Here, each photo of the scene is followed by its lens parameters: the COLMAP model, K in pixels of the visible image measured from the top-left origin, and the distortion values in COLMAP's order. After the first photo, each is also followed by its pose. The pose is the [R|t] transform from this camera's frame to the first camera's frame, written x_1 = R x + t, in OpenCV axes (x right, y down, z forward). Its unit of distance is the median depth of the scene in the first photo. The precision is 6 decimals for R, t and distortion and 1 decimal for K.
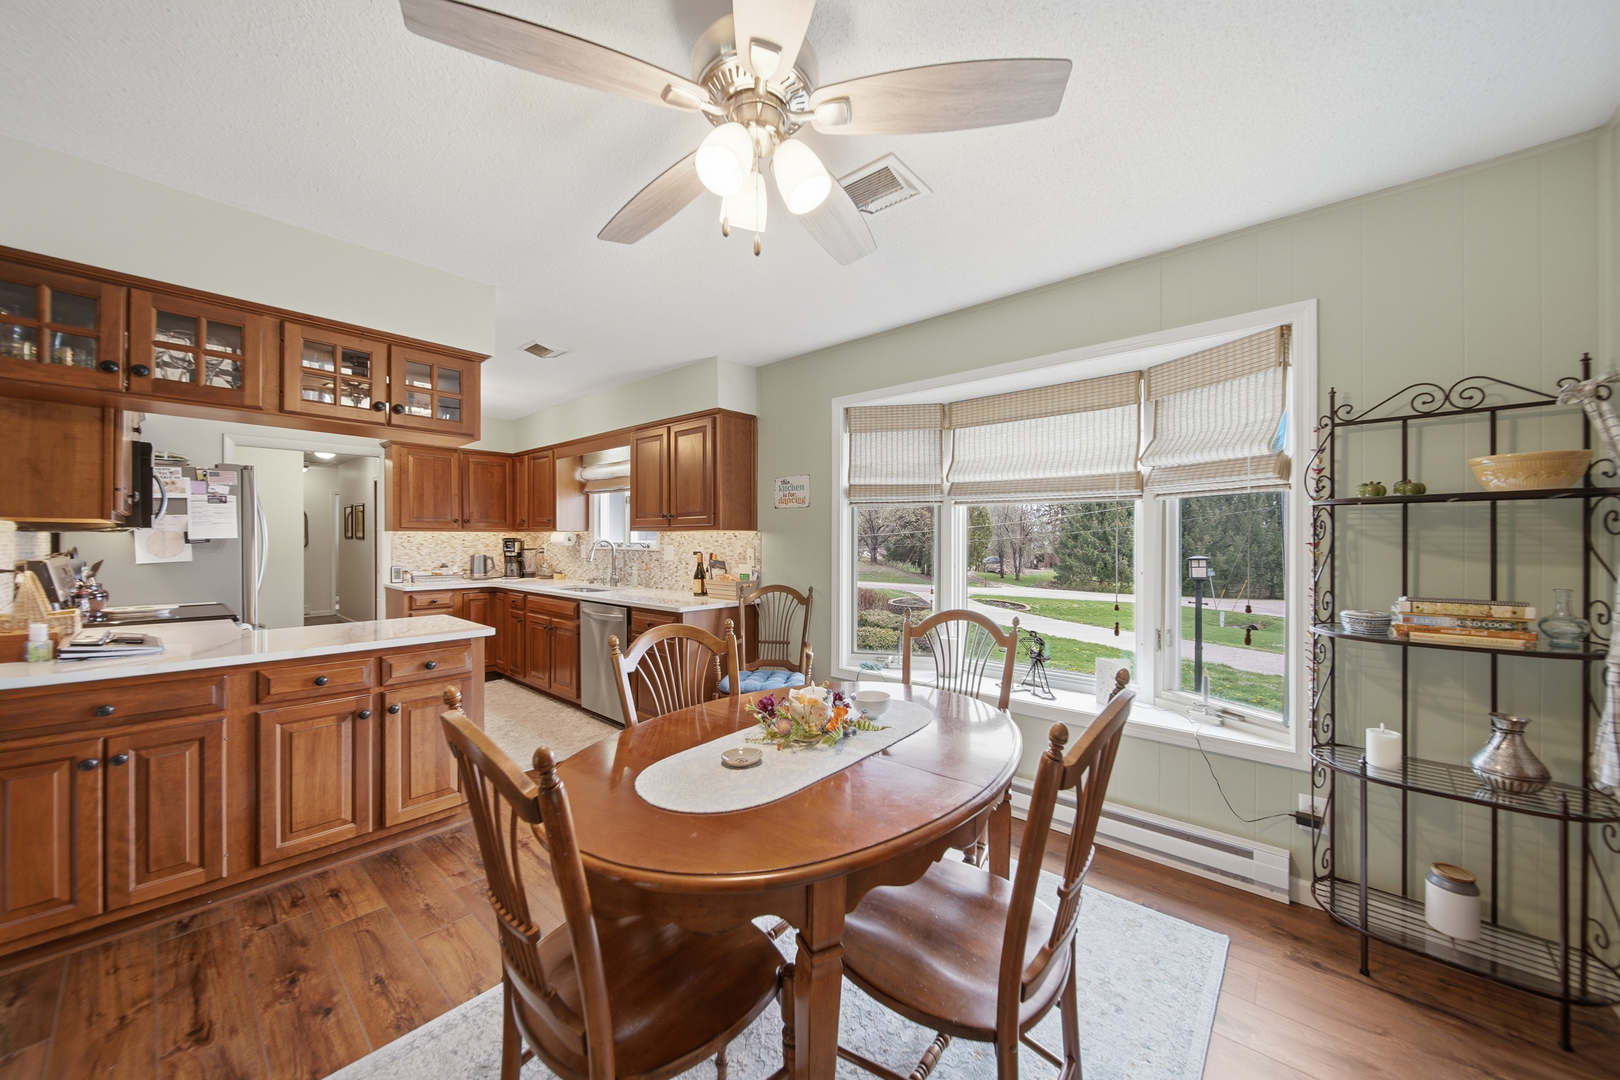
lens RADIAL K [[579.5, 0, 819.2], [0, 579.5, 542.9], [0, 0, 1]] dist [-0.004485, -0.001377]
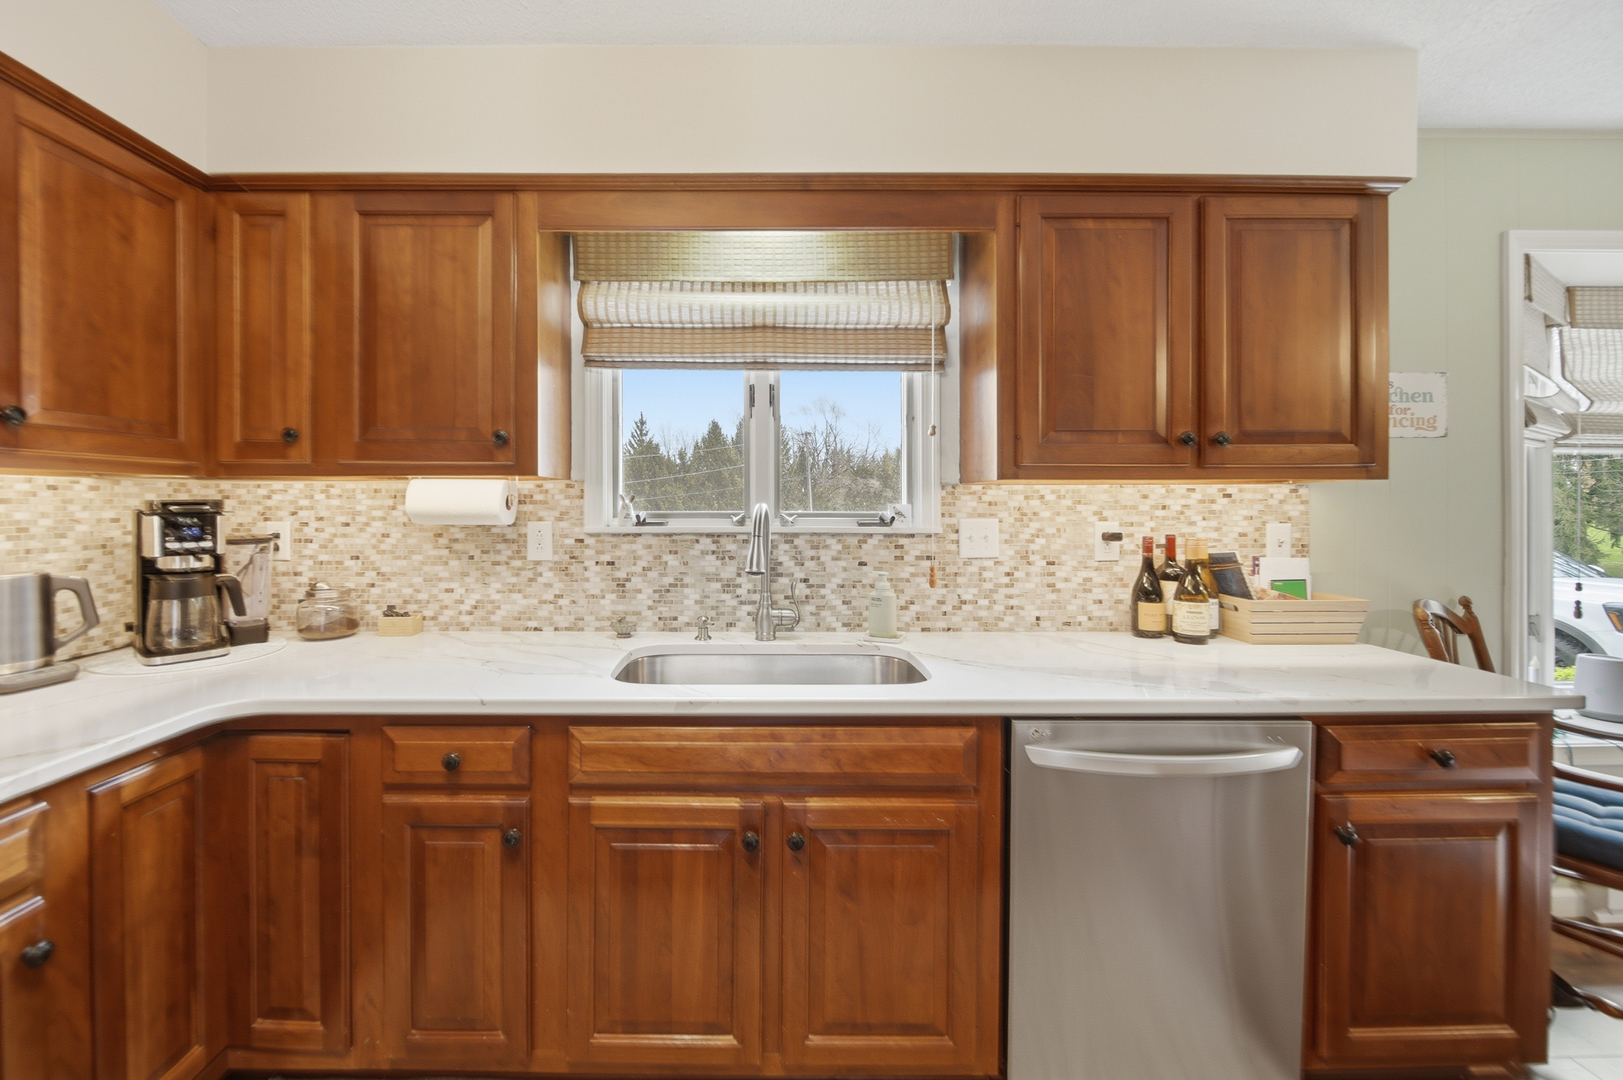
lens RADIAL K [[580.6, 0, 792.5], [0, 580.6, 509.4], [0, 0, 1]] dist [-0.004485, -0.001377]
pose [[0.764018, -0.001830, 0.645193, -0.546249], [0.007136, 0.999959, -0.005614, -0.000688], [-0.645156, 0.008893, 0.763999, 0.696637]]
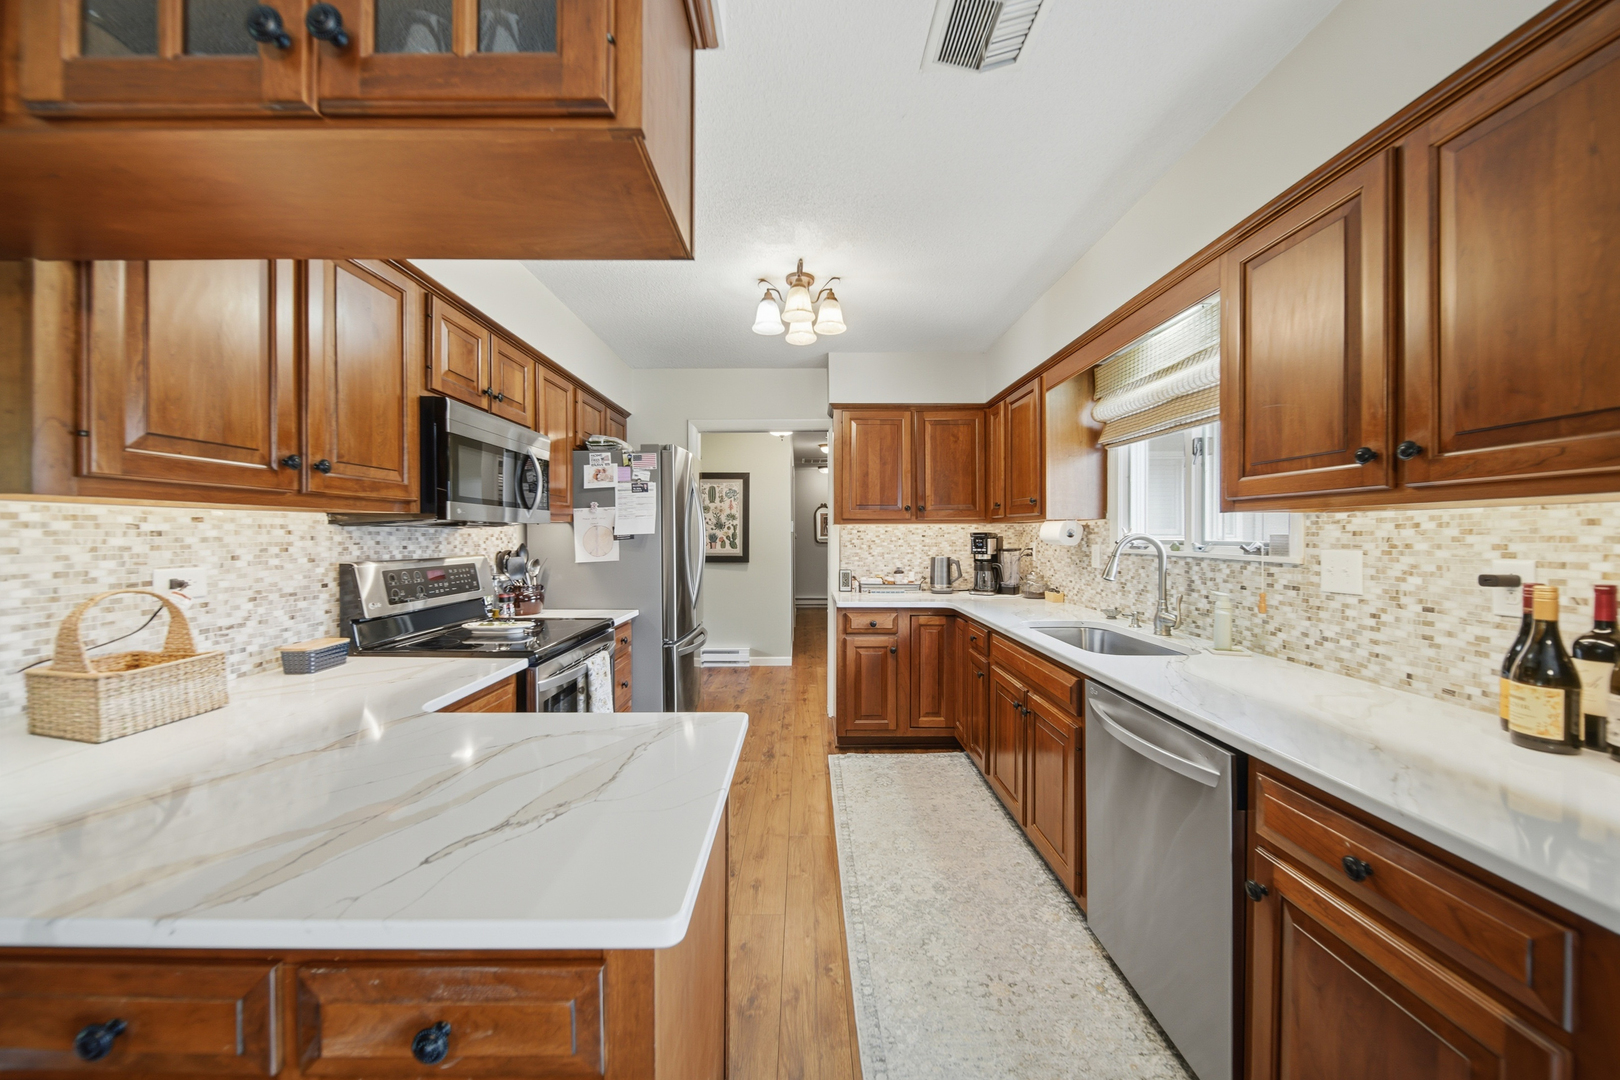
lens RADIAL K [[579.5, 0, 802.4], [0, 579.5, 538.4], [0, 0, 1]] dist [-0.004485, -0.001377]
pose [[0.649859, 0.002171, -0.760052, -0.182998], [-0.002142, 0.999997, 0.001025, -0.002335], [0.760052, 0.000962, 0.649862, 0.460073]]
